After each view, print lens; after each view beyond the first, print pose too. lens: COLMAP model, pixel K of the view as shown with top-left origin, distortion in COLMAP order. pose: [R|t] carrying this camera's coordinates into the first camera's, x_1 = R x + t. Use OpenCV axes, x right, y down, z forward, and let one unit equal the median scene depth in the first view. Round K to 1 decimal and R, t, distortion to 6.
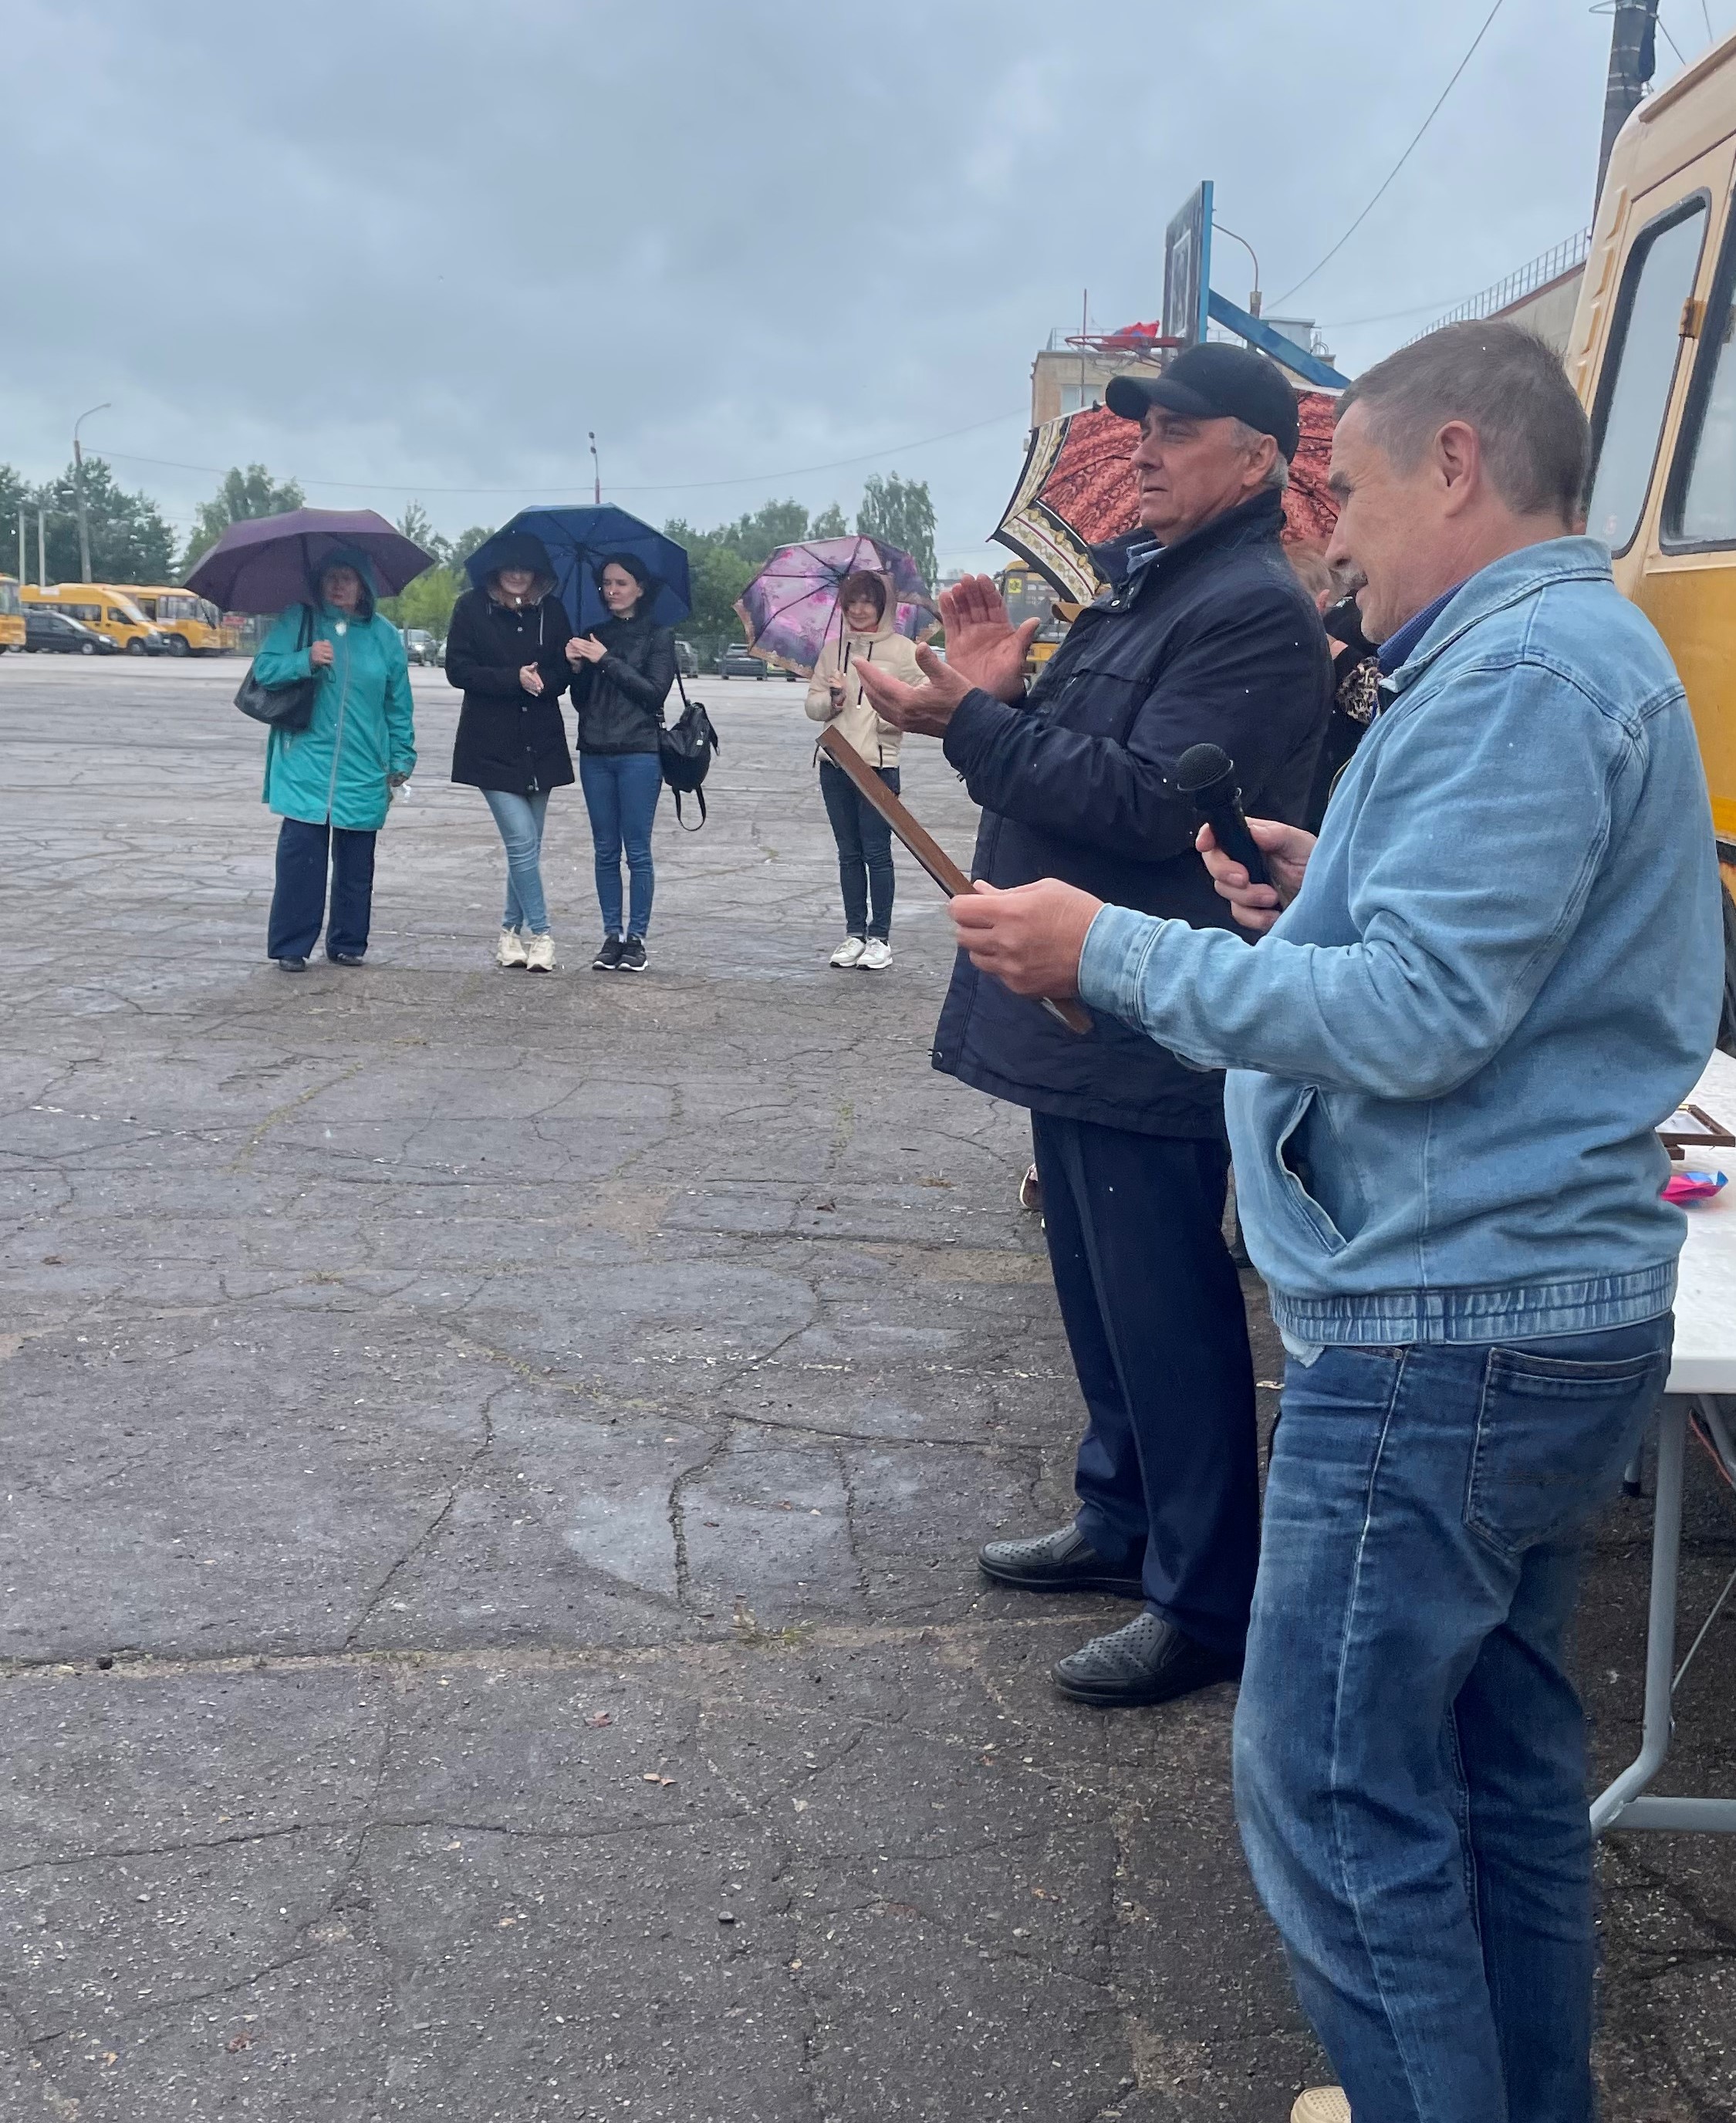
lens RADIAL K [[2347.2, 0, 894.0], [0, 2347.2, 992.0], [0, 0, 1]] dist [0.063382, 0.000000]
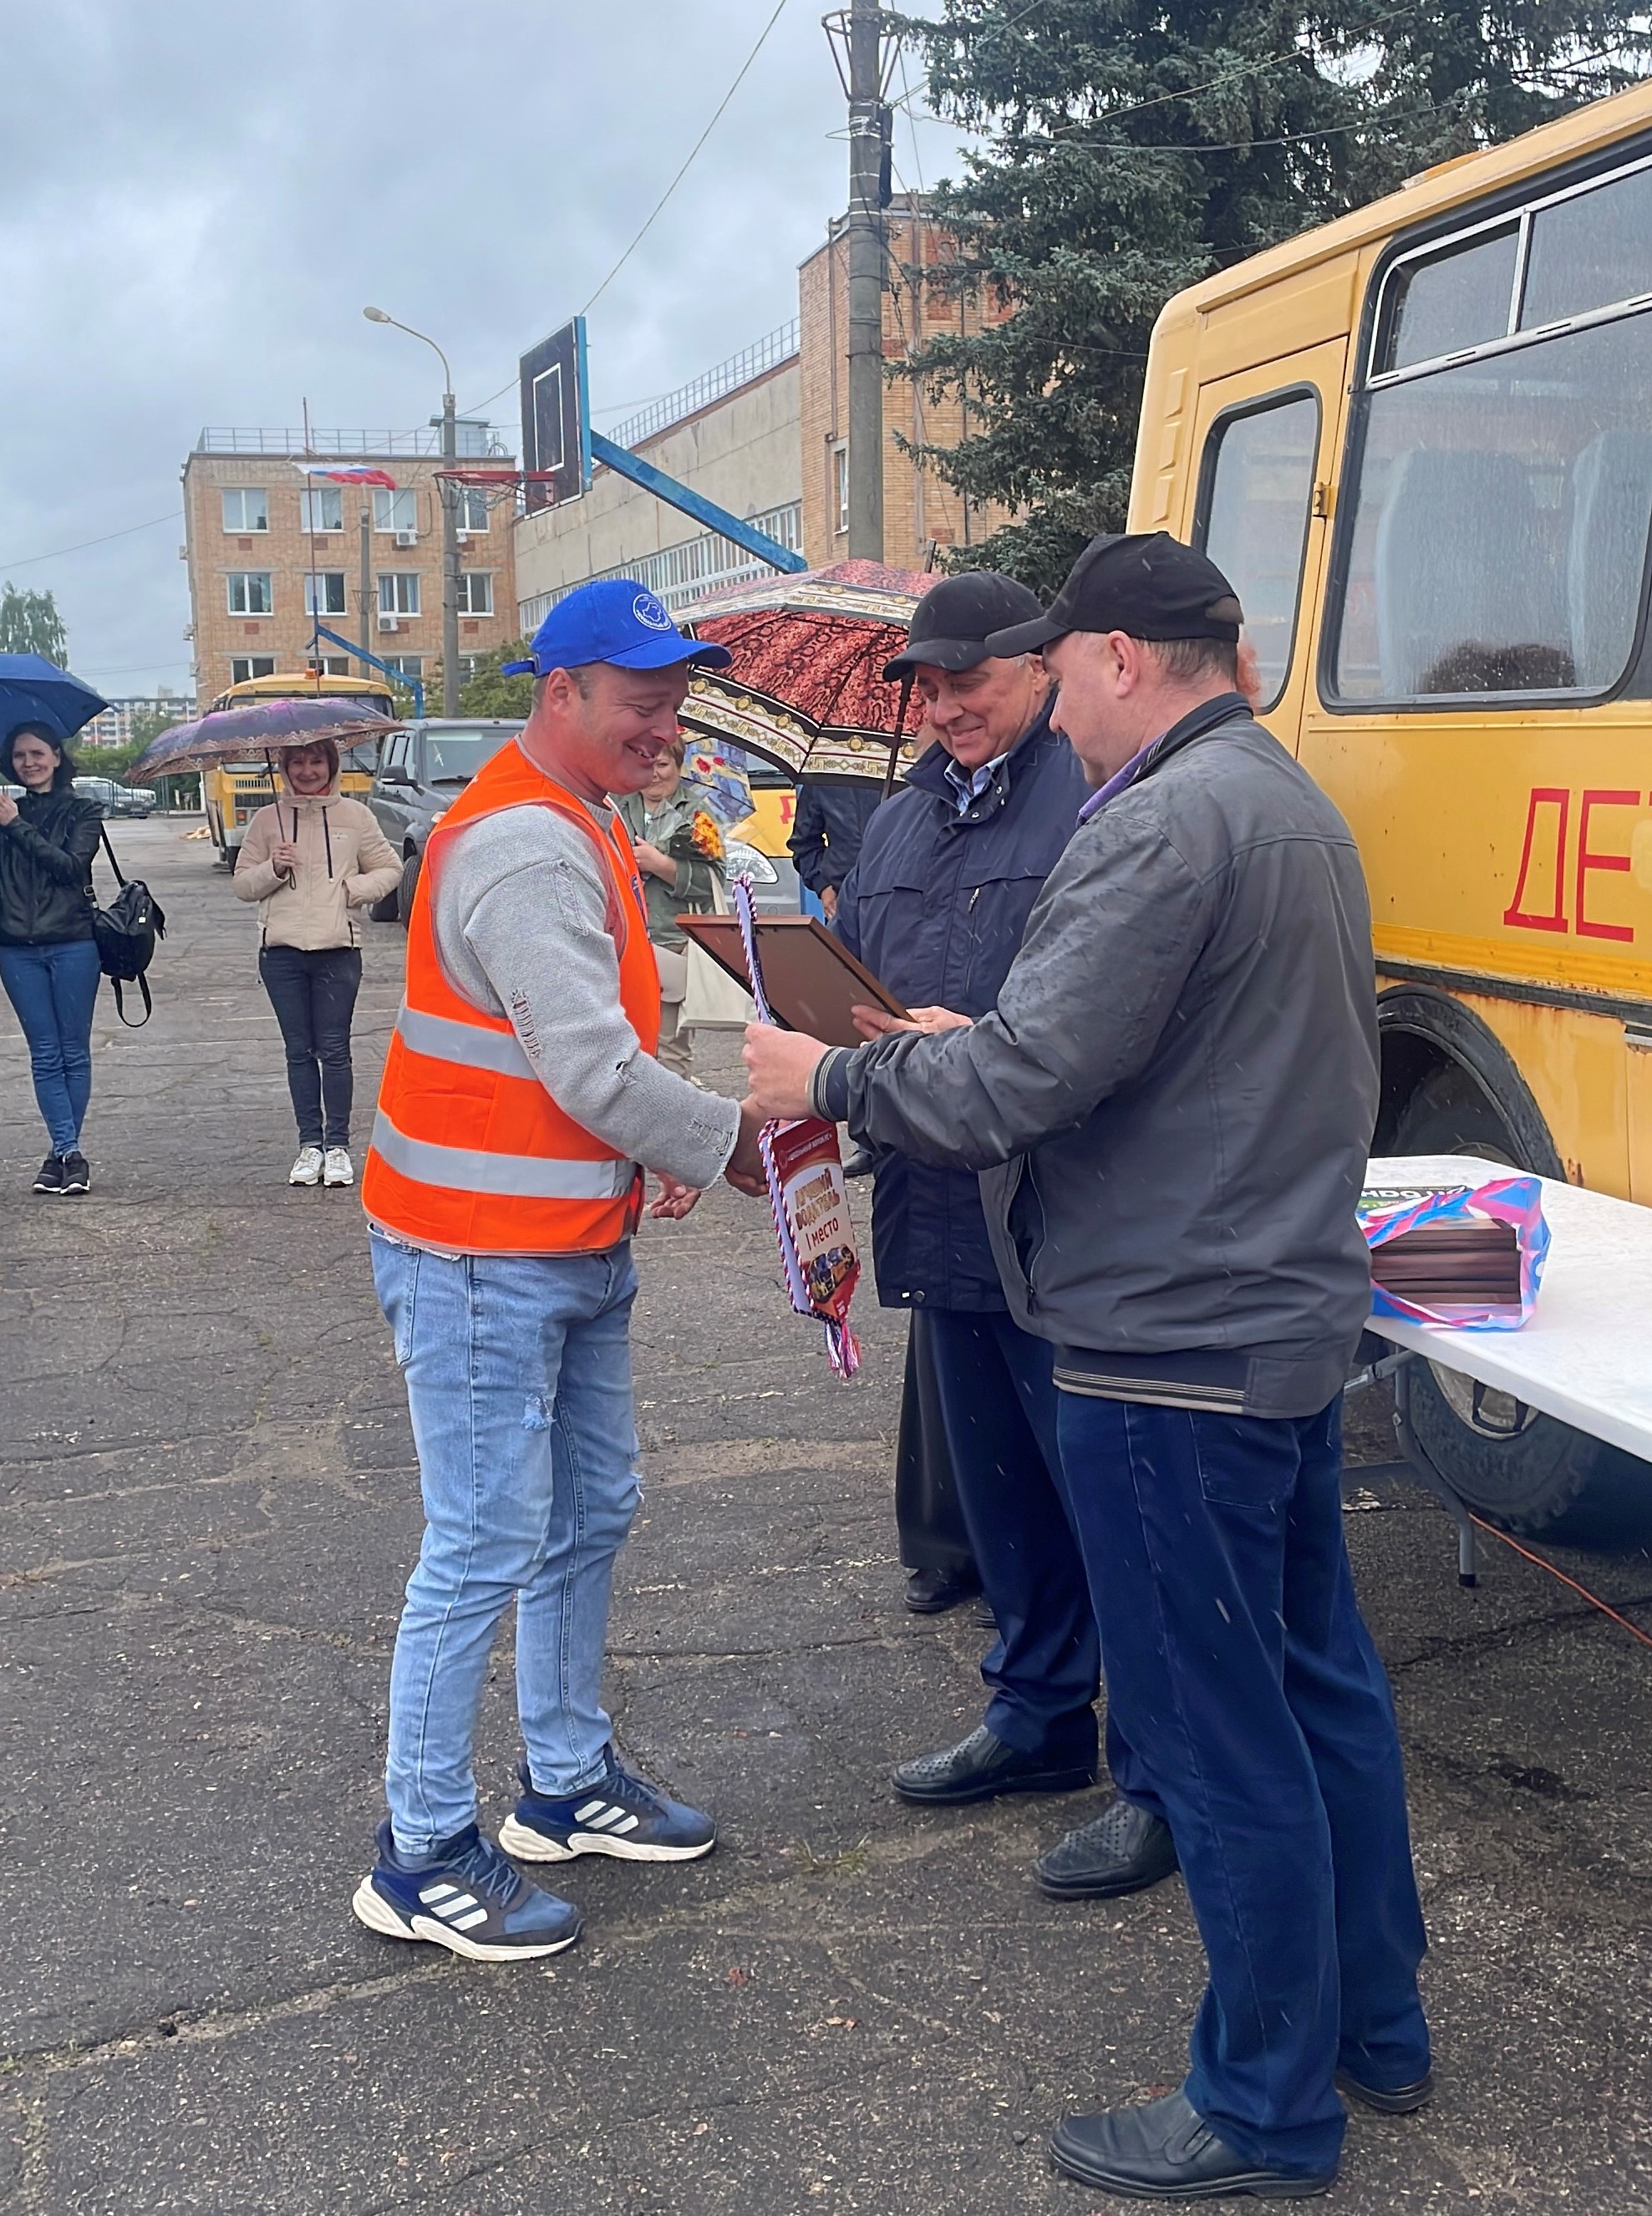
lens RADIAL K [[2545.7, 0, 905.7], [0, 2545.7, 920.4], [0, 0, 1]] dist [0.065129, 0.000000]
pose [[0.944326, -0.069979, 0.321482, -0.263226], [0.096059, 0.993187, -0.065974, -0.033320], [-0.314675, 0.093182, 0.944615, -0.043265]]
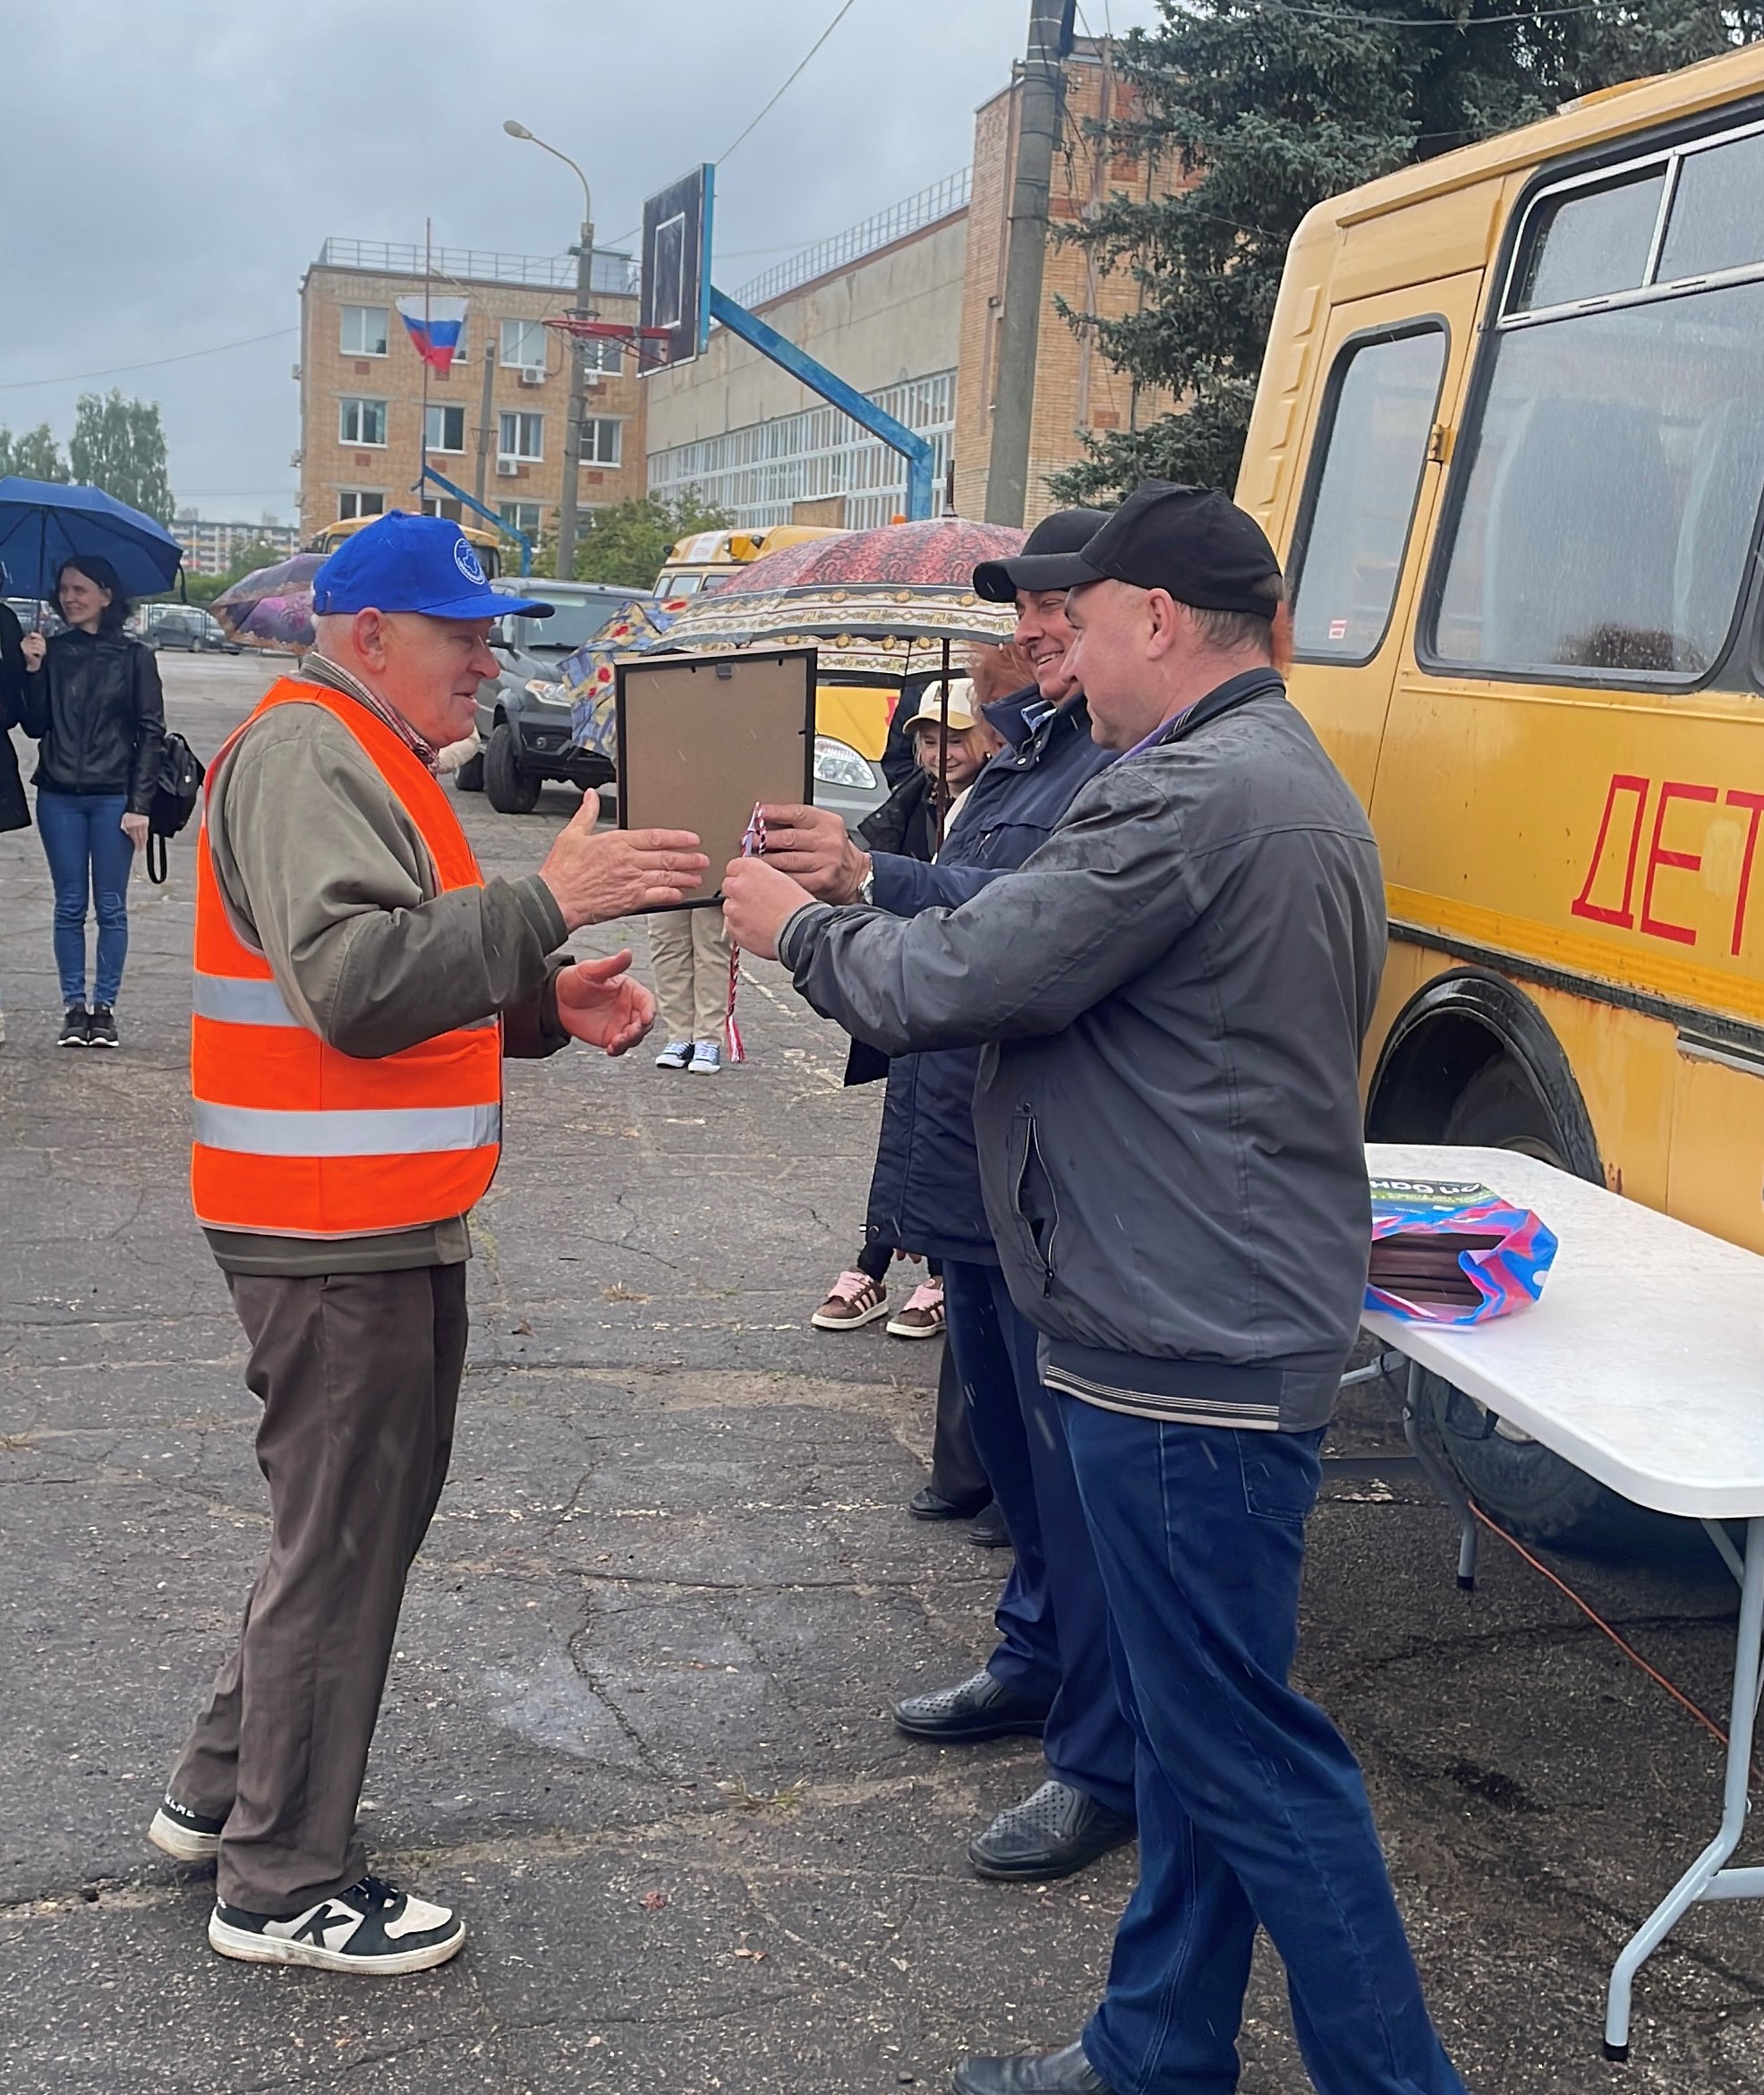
lens RADIAL K [[2726.0, 0, 923.5], [0, 2726.0, 988.9], [0, 0, 1]] dist [0.074811, 0.000000]
pose [[0.959384, -0.006777, 0.282021, -0.239488], [0.009555, 0.999918, -0.008476, -0.041421], [-0.281940, 0.010827, 0.959371, -0.088926]]
